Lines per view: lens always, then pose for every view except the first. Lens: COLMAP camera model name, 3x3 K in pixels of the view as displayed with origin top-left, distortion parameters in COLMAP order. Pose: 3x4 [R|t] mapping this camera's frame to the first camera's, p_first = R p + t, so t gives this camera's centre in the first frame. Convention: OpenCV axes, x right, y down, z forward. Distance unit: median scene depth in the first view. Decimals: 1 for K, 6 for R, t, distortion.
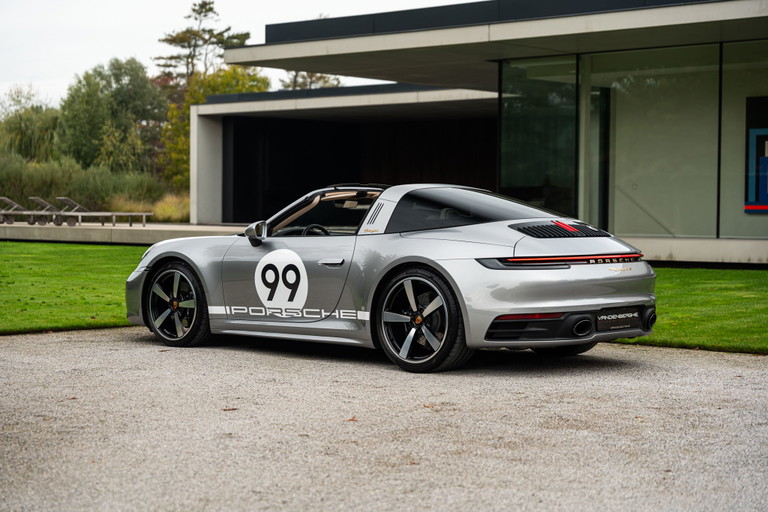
lens RADIAL K [[1496.9, 0, 384.3], [0, 1496.9, 253.3], [0, 0, 1]] dist [-0.004925, 0.000000]
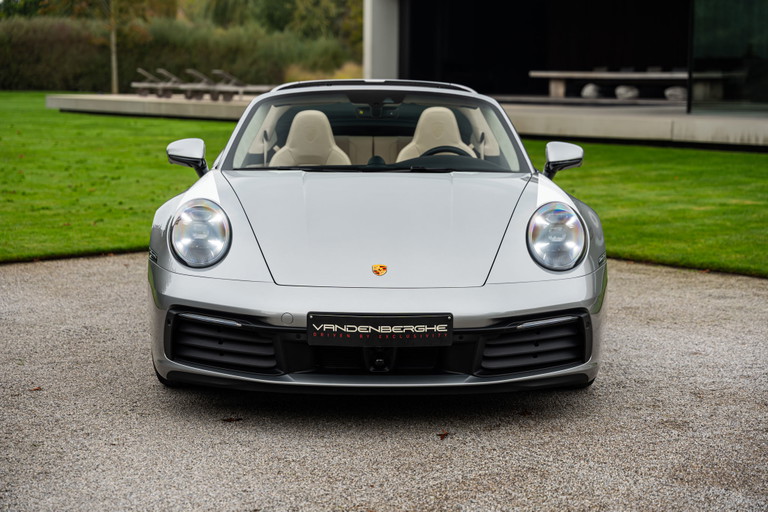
lens RADIAL K [[1496.9, 0, 385.6], [0, 1496.9, 254.3], [0, 0, 1]] dist [-0.004925, 0.000000]
pose [[0.990783, 0.013601, -0.134776, 0.021702], [-0.001062, 0.995696, 0.092674, -0.013537], [0.135456, -0.091676, 0.986533, 0.111451]]
